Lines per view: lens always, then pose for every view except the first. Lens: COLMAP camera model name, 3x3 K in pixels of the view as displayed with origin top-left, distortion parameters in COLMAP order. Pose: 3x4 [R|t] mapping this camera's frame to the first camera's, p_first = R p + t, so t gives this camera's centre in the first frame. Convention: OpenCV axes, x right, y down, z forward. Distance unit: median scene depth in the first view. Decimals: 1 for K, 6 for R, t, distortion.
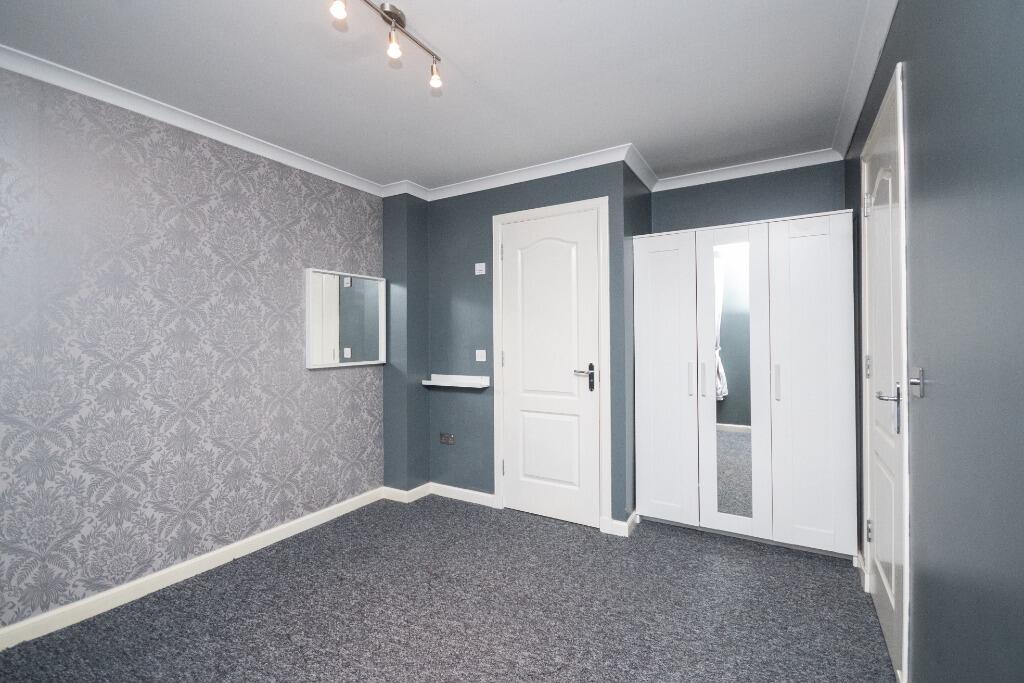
lens RADIAL K [[452.1, 0, 513.9], [0, 452.1, 339.6], [0, 0, 1]] dist [-0.003217, -0.000662]
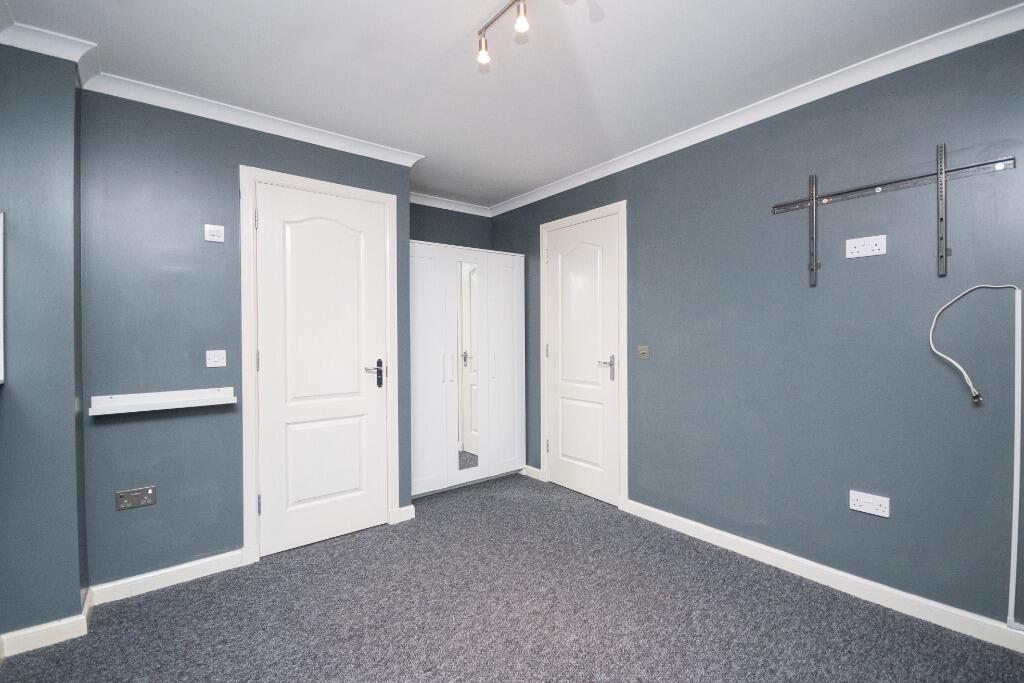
lens RADIAL K [[457.0, 0, 512.0], [0, 457.0, 341.5], [0, 0, 1]] dist [0.000312, -0.000007]
pose [[0.346646, -0.008268, 0.937960, -0.676893], [0.005834, 0.999961, 0.006659, 0.009175], [-0.937978, 0.003164, 0.346681, 0.391571]]
